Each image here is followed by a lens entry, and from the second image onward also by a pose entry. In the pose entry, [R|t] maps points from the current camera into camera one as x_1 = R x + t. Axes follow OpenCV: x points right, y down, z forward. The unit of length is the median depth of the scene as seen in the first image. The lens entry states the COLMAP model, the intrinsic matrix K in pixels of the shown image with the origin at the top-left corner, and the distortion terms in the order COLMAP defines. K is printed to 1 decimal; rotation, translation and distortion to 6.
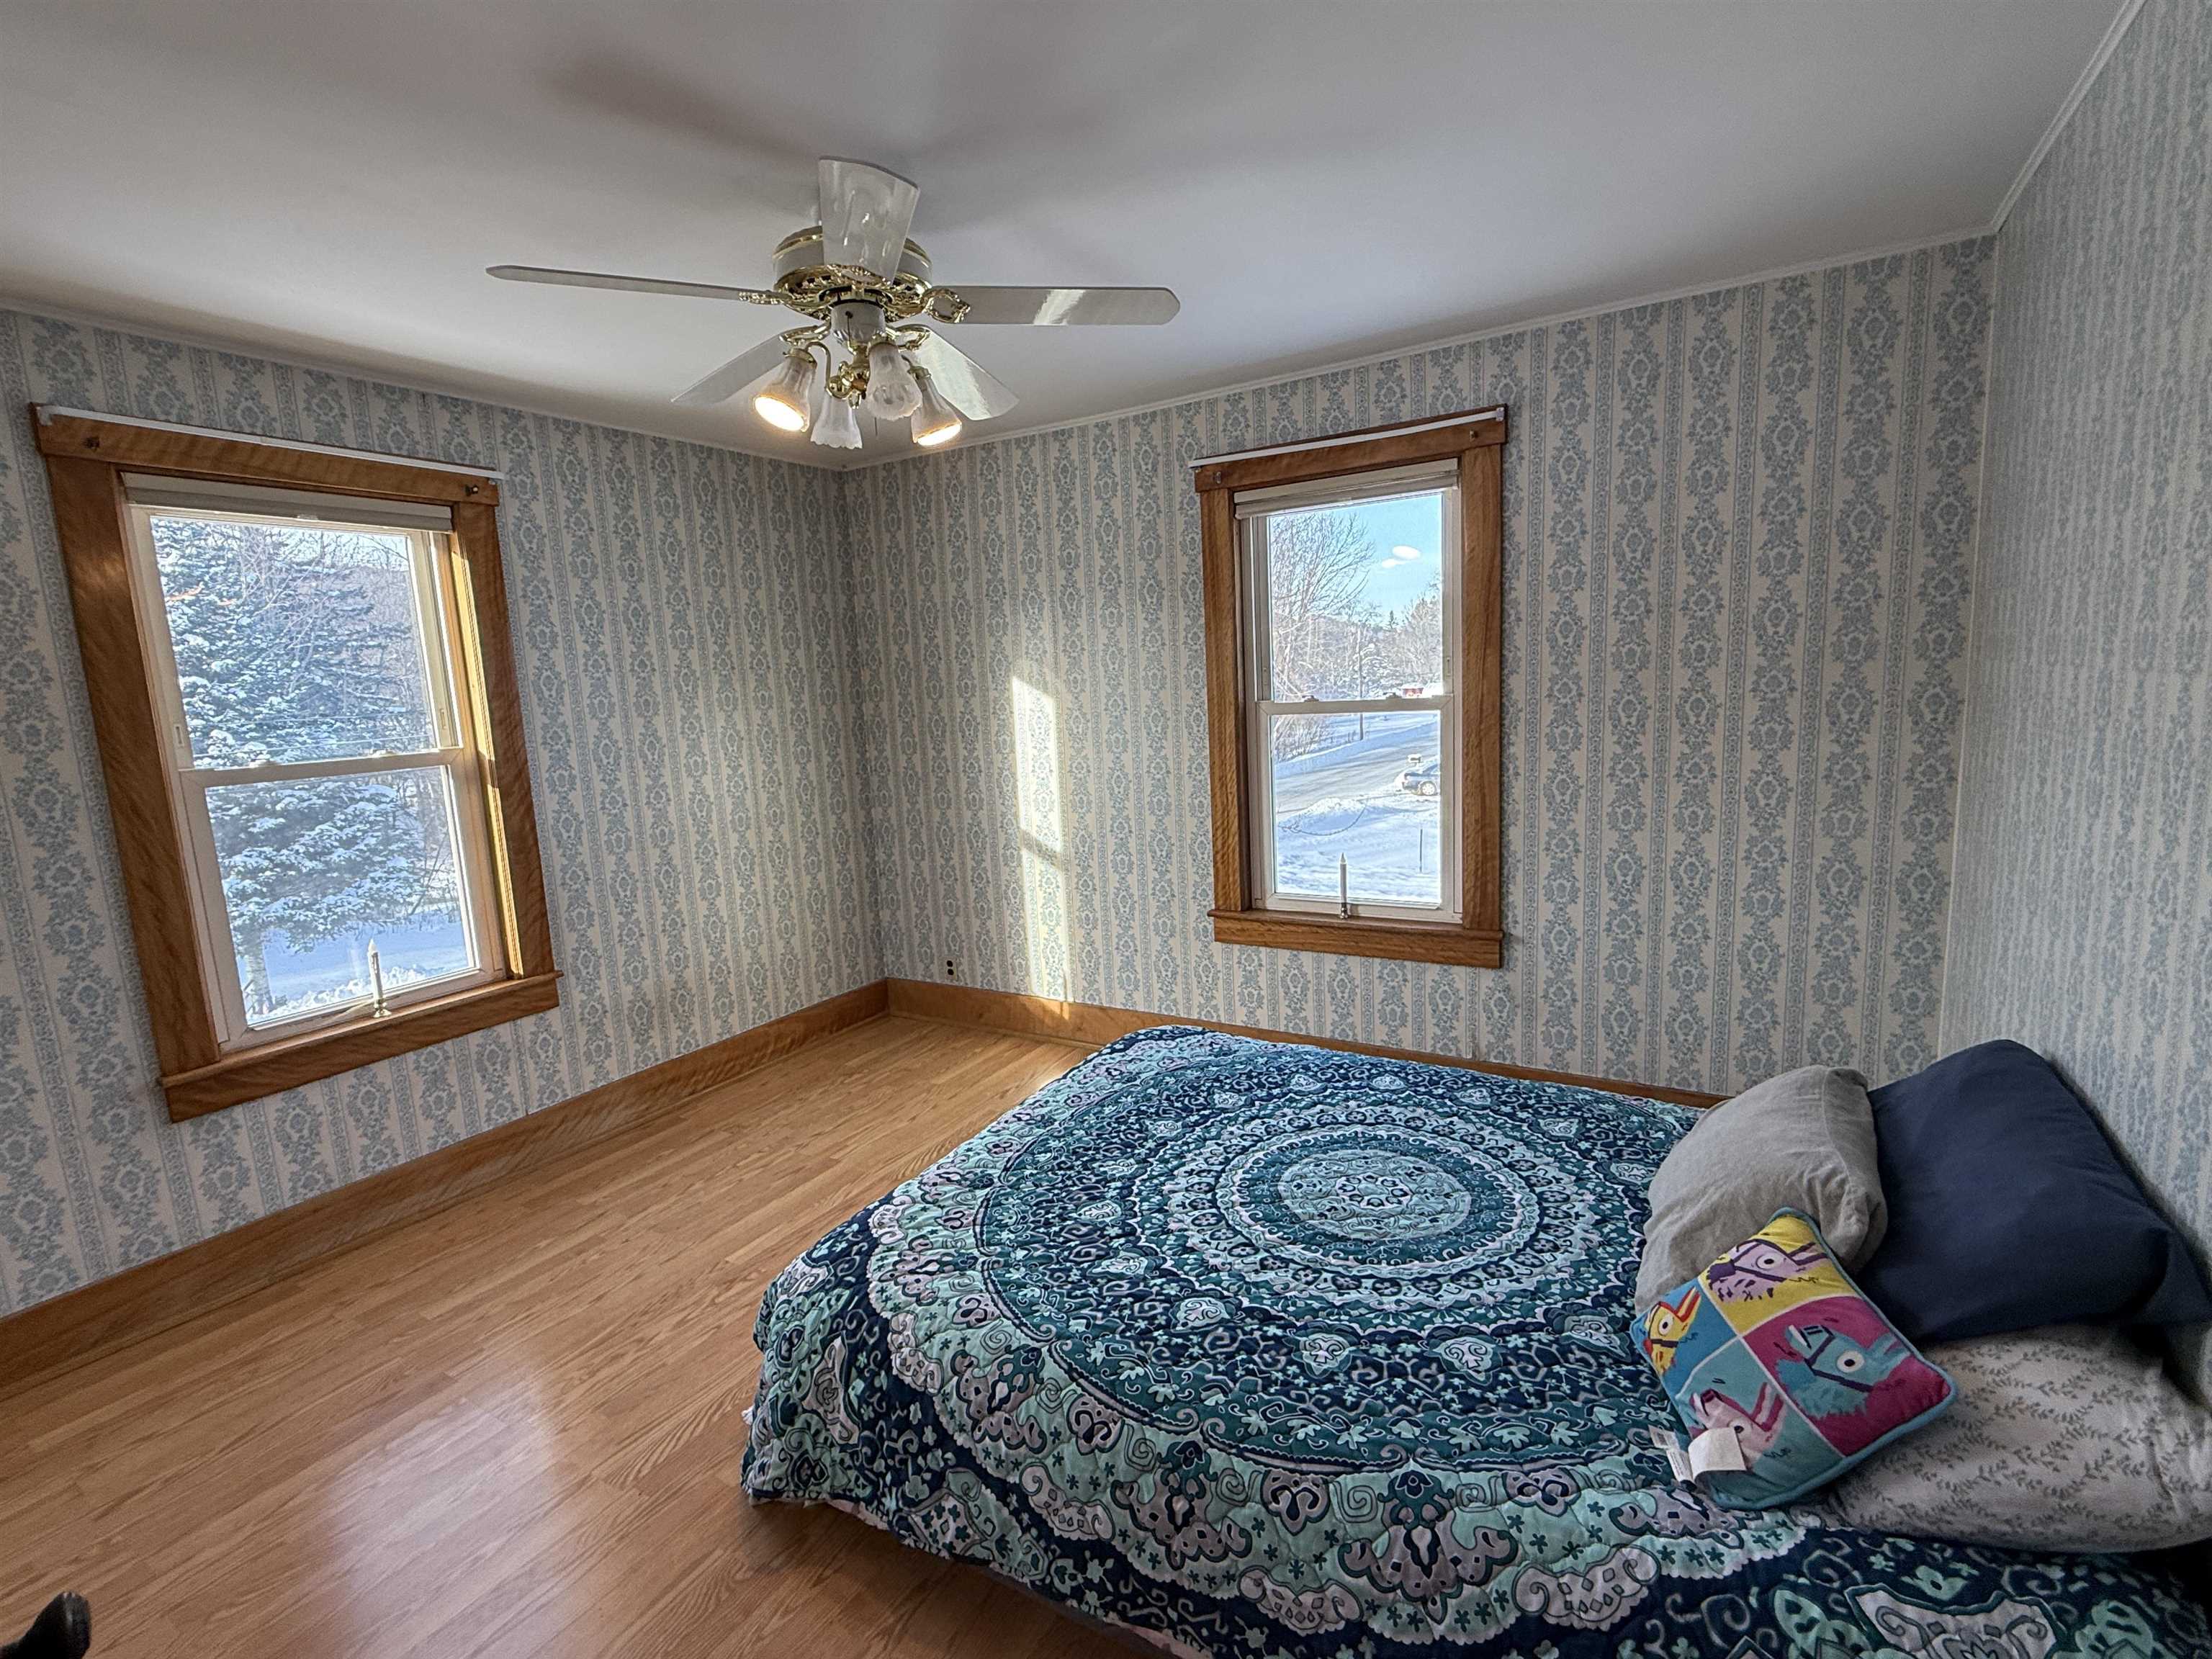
lens RADIAL K [[1036.2, 0, 1097.6], [0, 1036.2, 830.0], [0, 0, 1]] dist [0.003973, -0.000404]
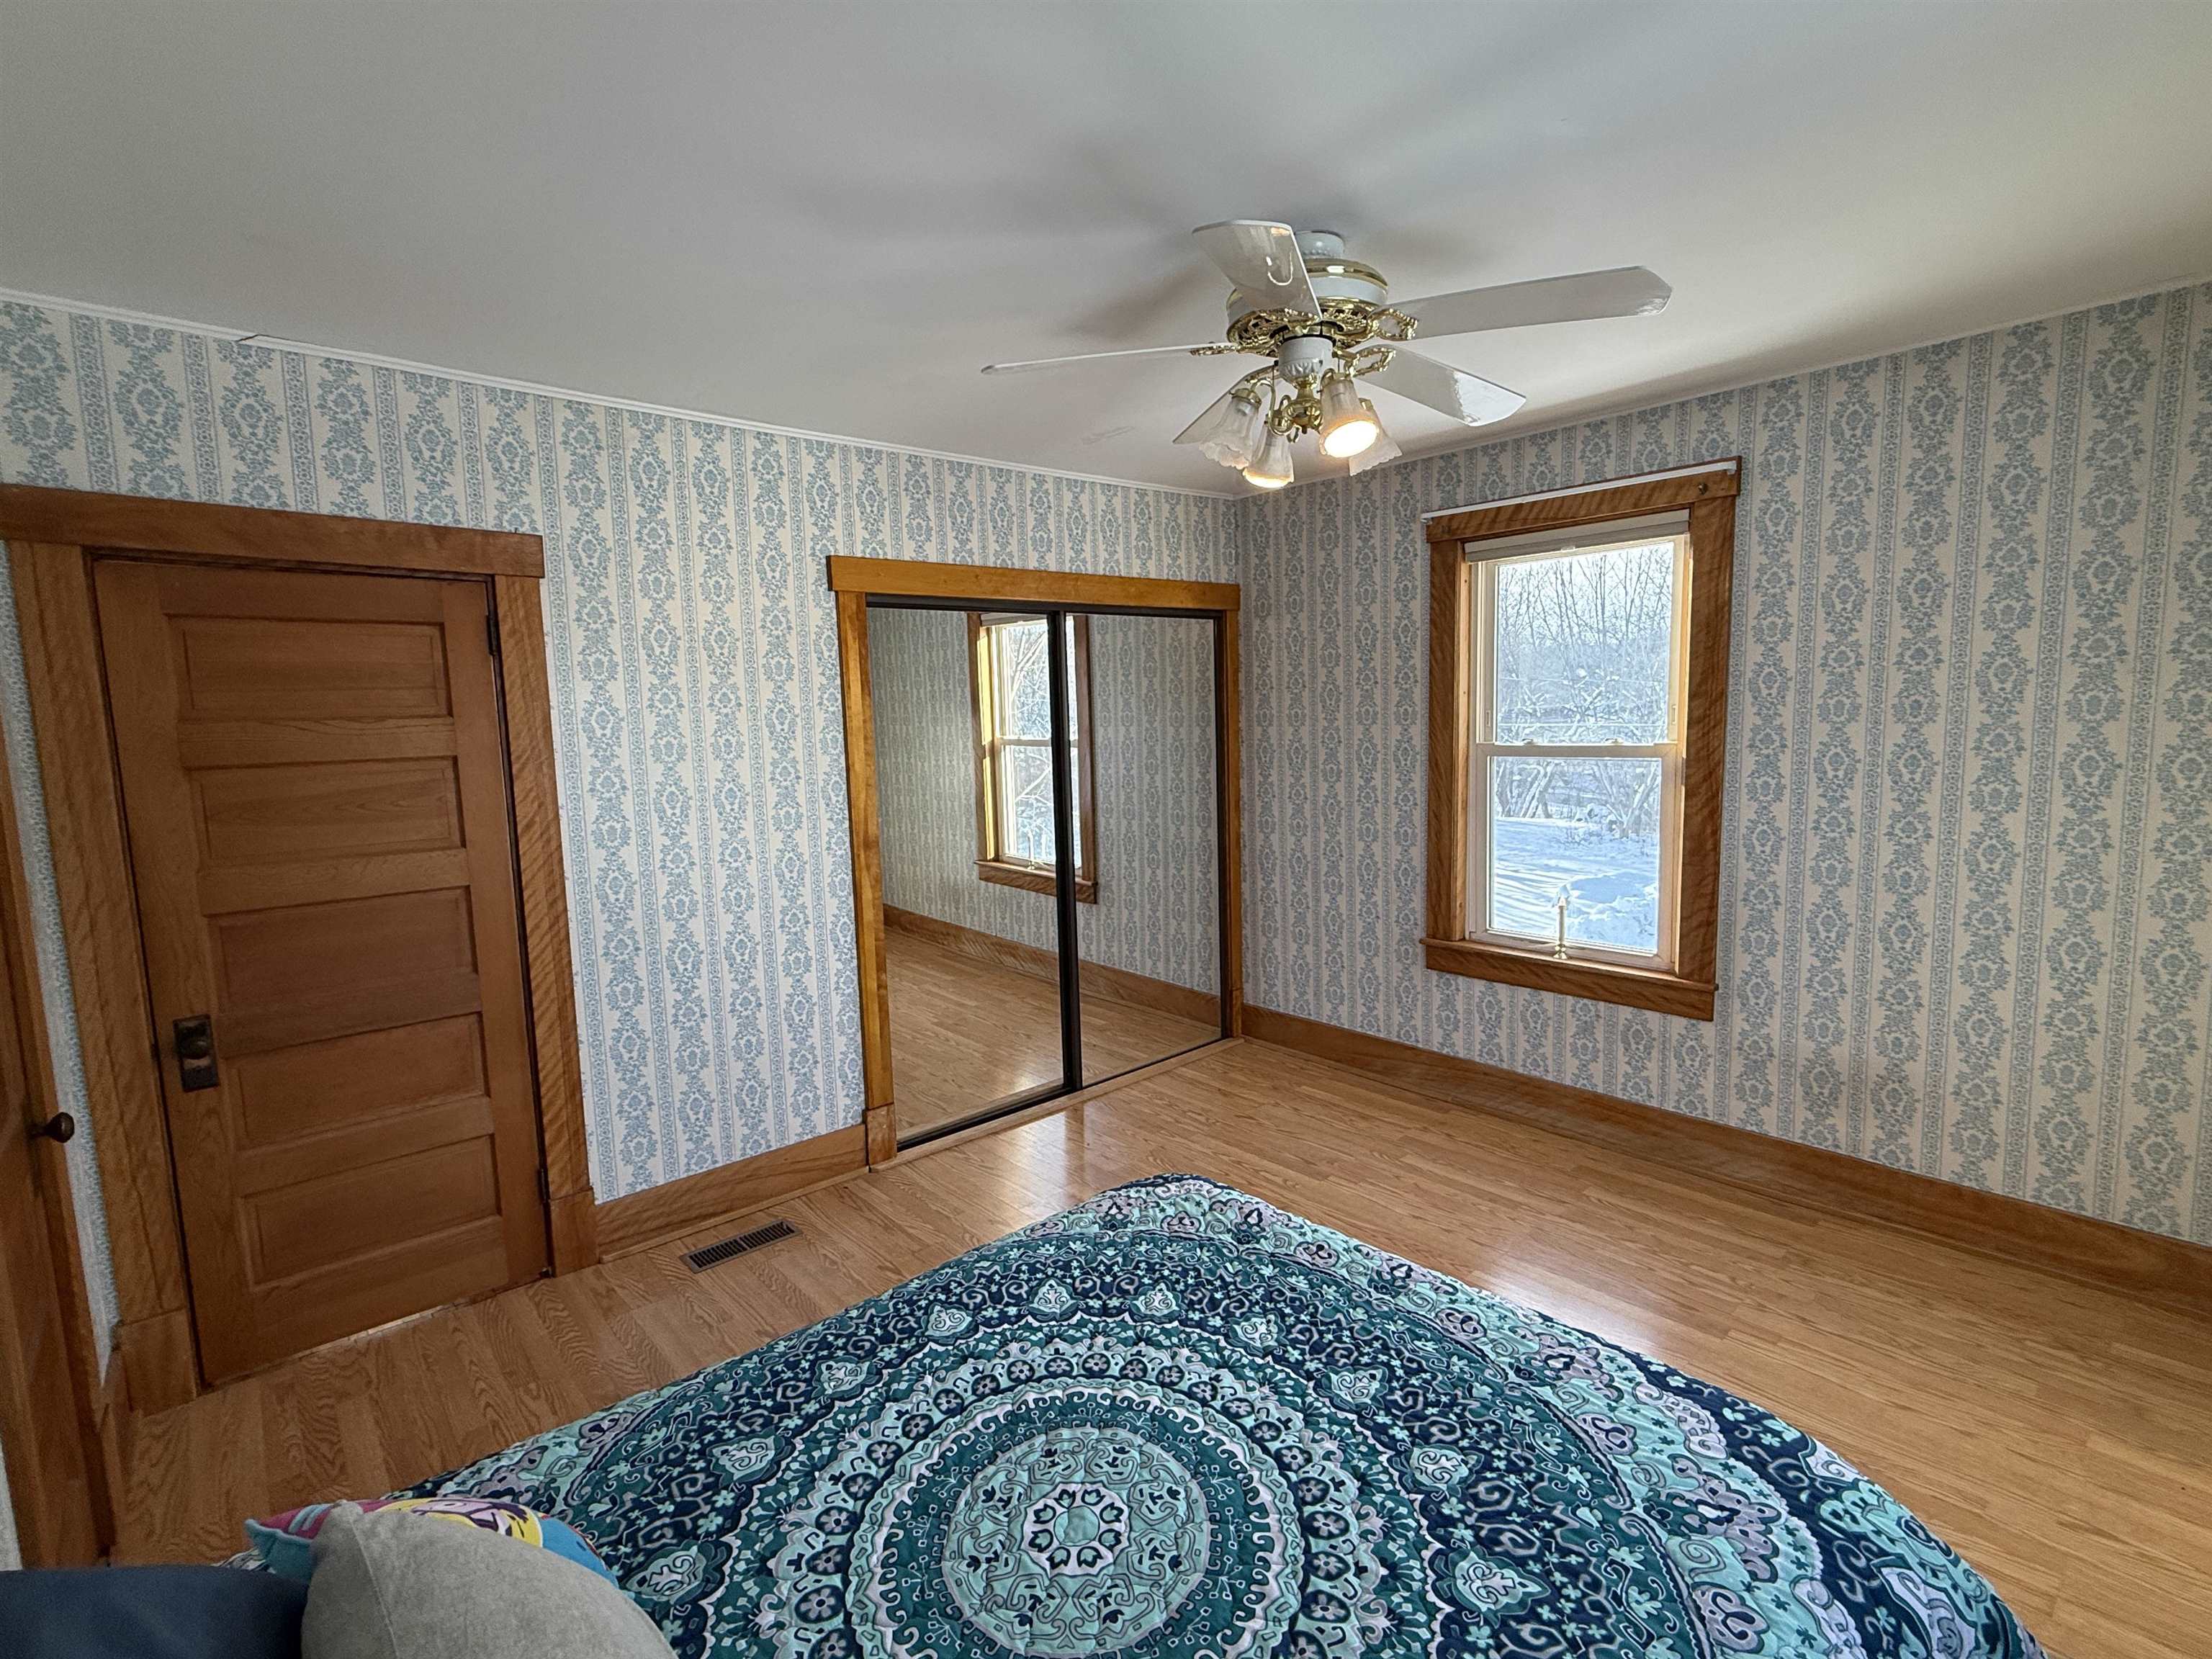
lens RADIAL K [[1036.2, 0, 1104.5], [0, 1036.2, 827.6], [0, 0, 1]] dist [0.003973, -0.000404]
pose [[-0.292288, 0.168026, -0.941453, 0.650065], [-0.093504, 0.974706, 0.202991, -0.184651], [0.951748, 0.147361, -0.269184, 0.899176]]
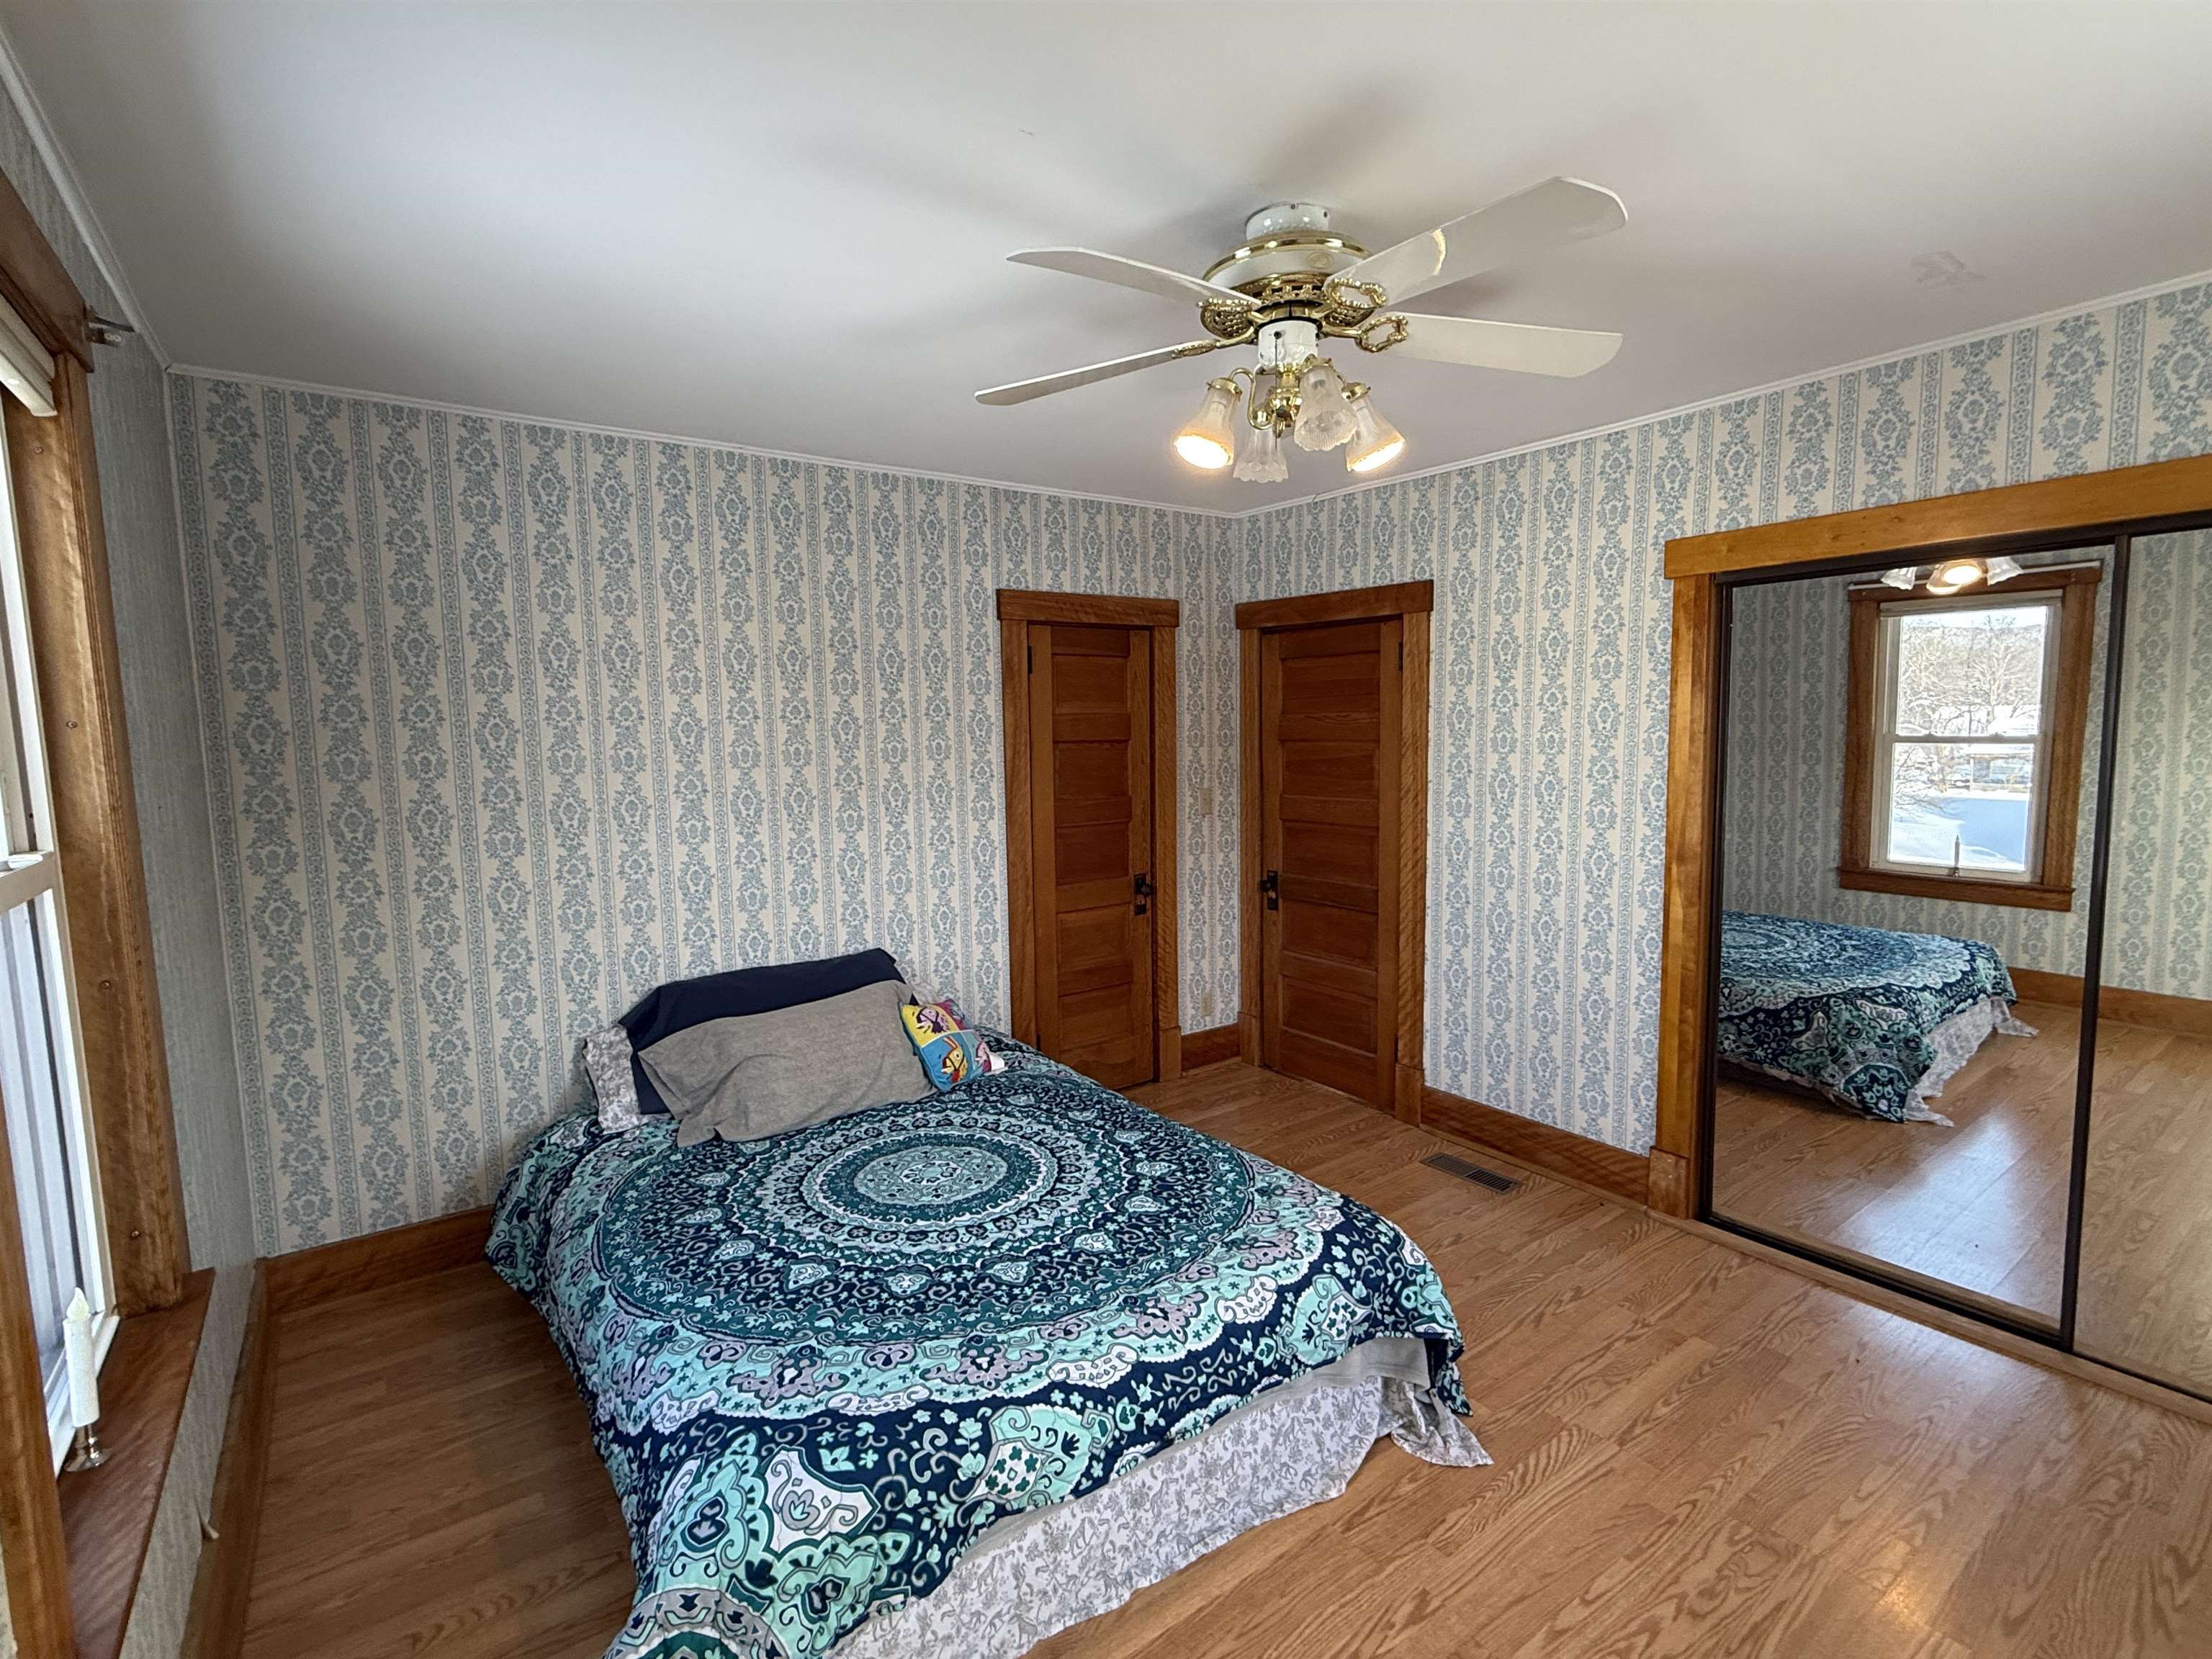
lens RADIAL K [[1036.2, 0, 1096.8], [0, 1036.2, 830.0], [0, 0, 1]] dist [0.003973, -0.000404]
pose [[-0.920013, 0.030086, 0.390730, -0.328193], [0.121140, 0.970050, 0.210542, -0.227303], [-0.372694, 0.241034, -0.896104, 1.540084]]
